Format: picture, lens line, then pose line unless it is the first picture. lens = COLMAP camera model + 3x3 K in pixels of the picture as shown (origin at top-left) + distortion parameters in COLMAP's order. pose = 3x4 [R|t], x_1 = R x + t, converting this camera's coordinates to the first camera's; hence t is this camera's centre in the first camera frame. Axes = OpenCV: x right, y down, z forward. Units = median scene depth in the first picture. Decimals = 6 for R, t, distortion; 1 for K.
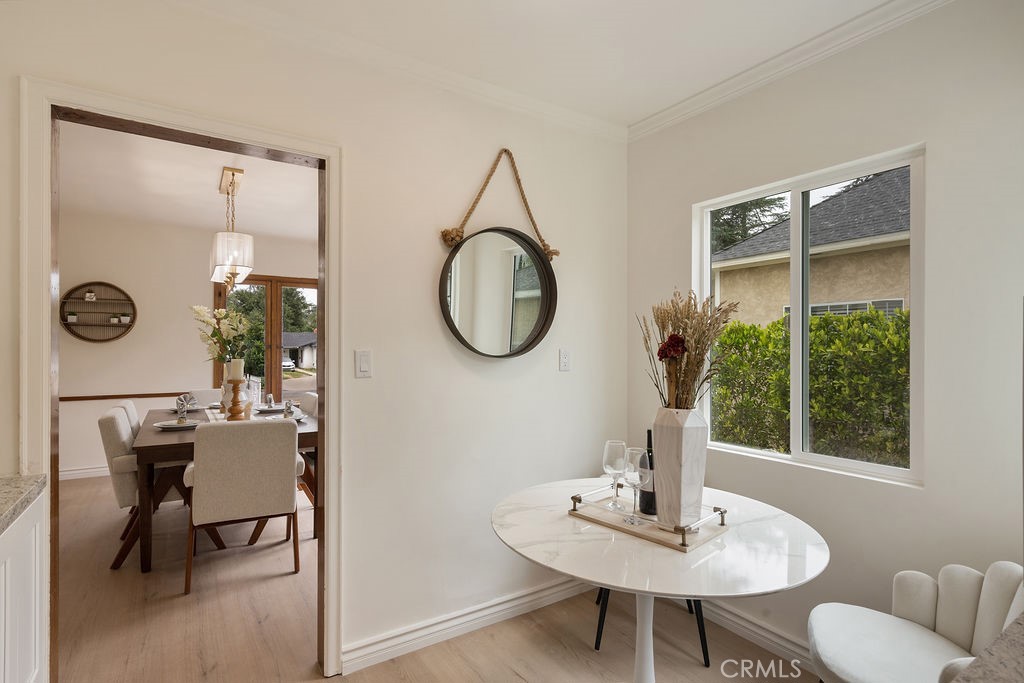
lens RADIAL K [[506.7, 0, 509.0], [0, 506.7, 345.5], [0, 0, 1]] dist [-0.000454, 0.000720]
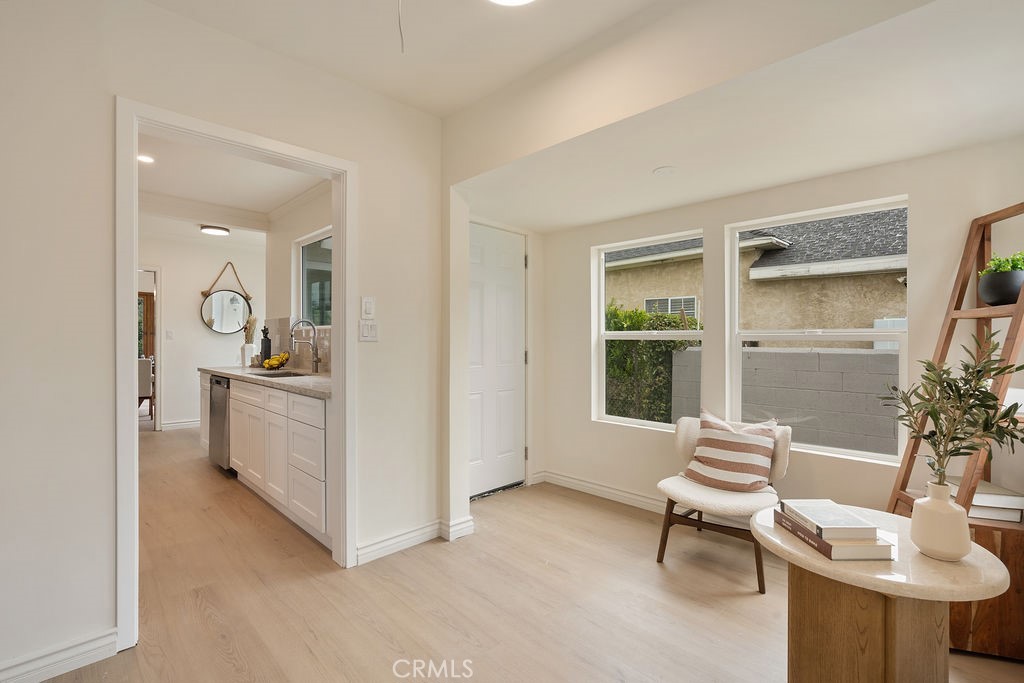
lens RADIAL K [[474.3, 0, 512.0], [0, 474.3, 341.5], [0, 0, 1]] dist [-0.003607, -0.000272]
pose [[0.979990, 0.000324, 0.199044, 0.785804], [-0.000731, 0.999998, 0.001969, 0.046020], [-0.199043, -0.002075, 0.979989, -1.499631]]
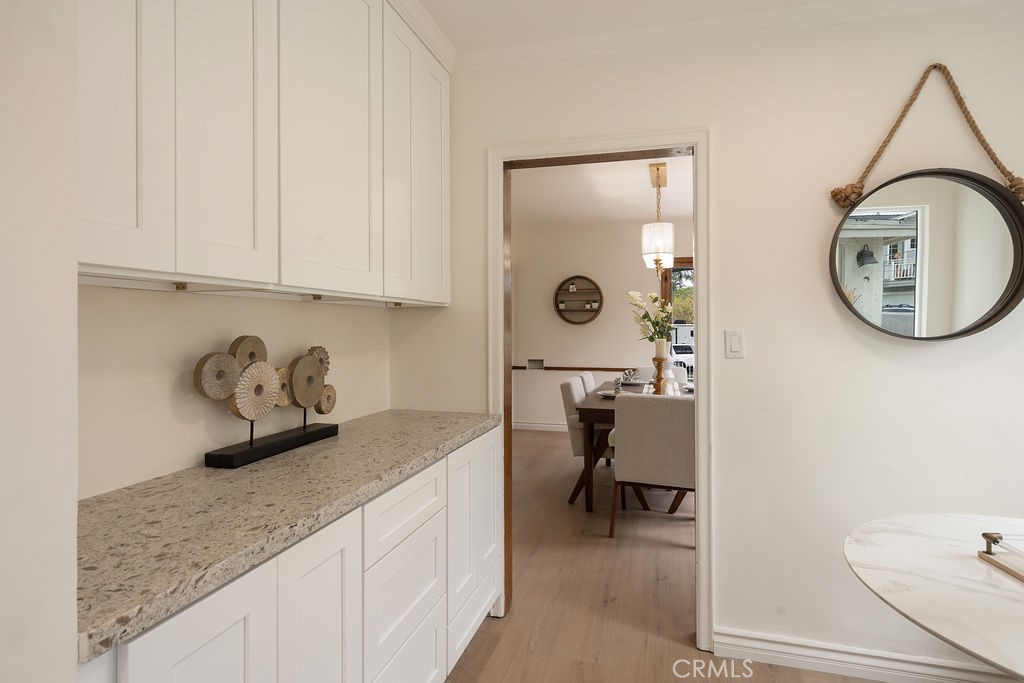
lens RADIAL K [[546.0, 0, 510.3], [0, 546.0, 323.1], [0, 0, 1]] dist [-0.001140, 0.002124]
pose [[0.657645, -0.009275, -0.753271, 0.140959], [0.004326, 0.999954, -0.008535, 0.001690], [0.753316, 0.002354, 0.657655, -0.009413]]
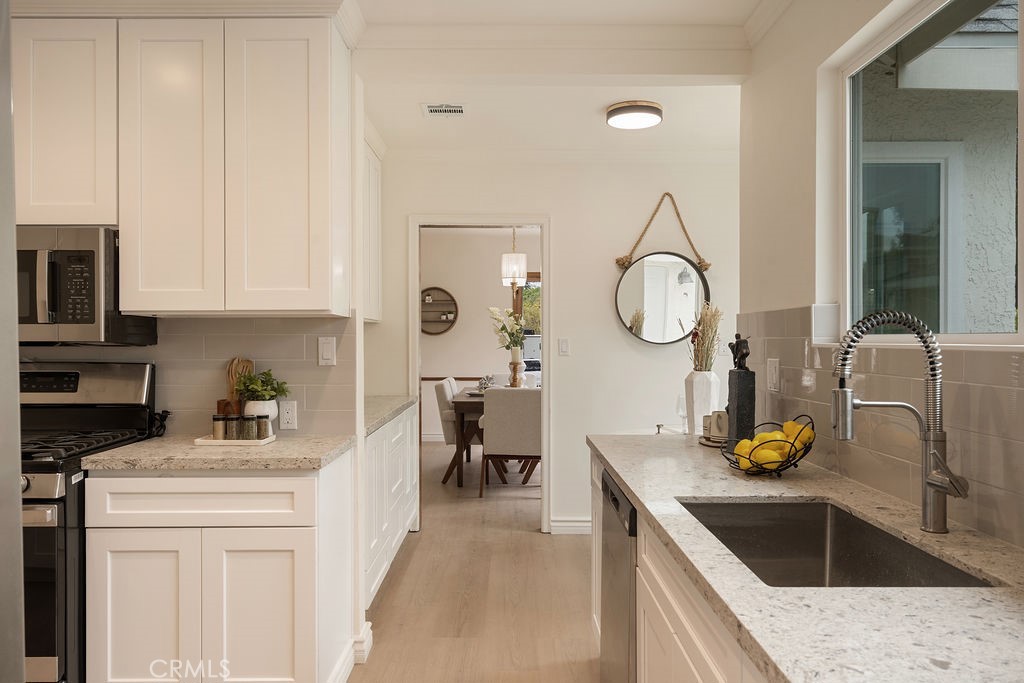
lens RADIAL K [[740.3, 0, 512.0], [0, 740.3, 341.5], [0, 0, 1]] dist [0.003278, 0.001594]
pose [[0.840871, -0.000002, -0.541235, 0.549479], [0.002257, 0.999991, 0.003504, 0.005862], [0.541230, -0.004168, 0.840864, -0.695517]]
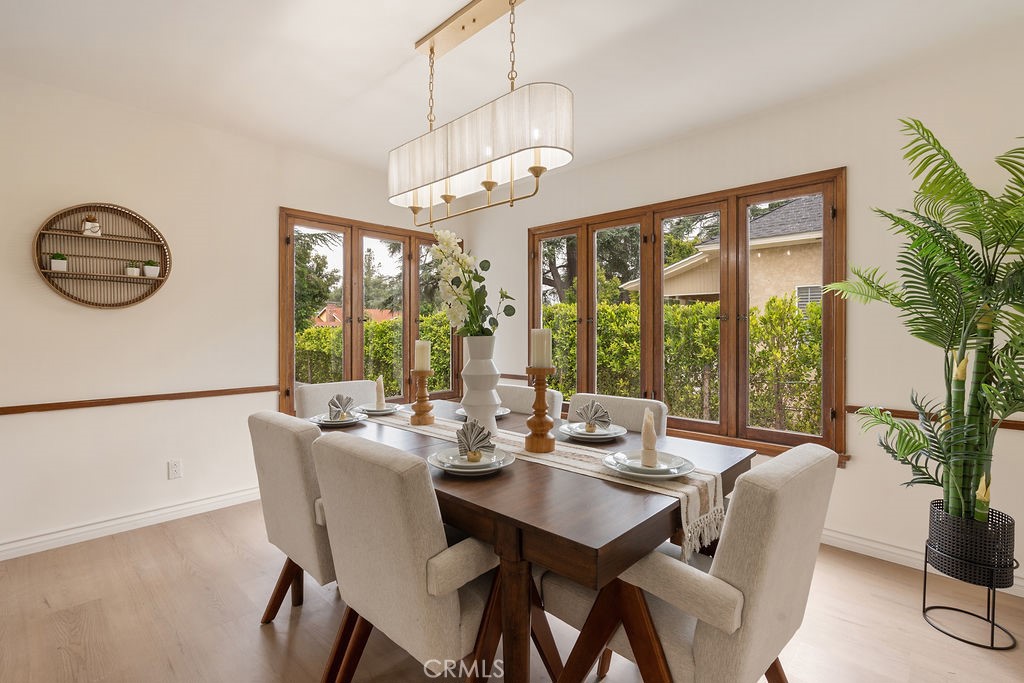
lens RADIAL K [[469.3, 0, 509.6], [0, 469.3, 336.3], [0, 0, 1]] dist [-0.002056, -0.000029]
pose [[0.975163, -0.004657, 0.221438, -0.744490], [0.001412, 0.999889, 0.014811, 0.029977], [-0.221482, -0.014130, 0.975062, 0.574775]]
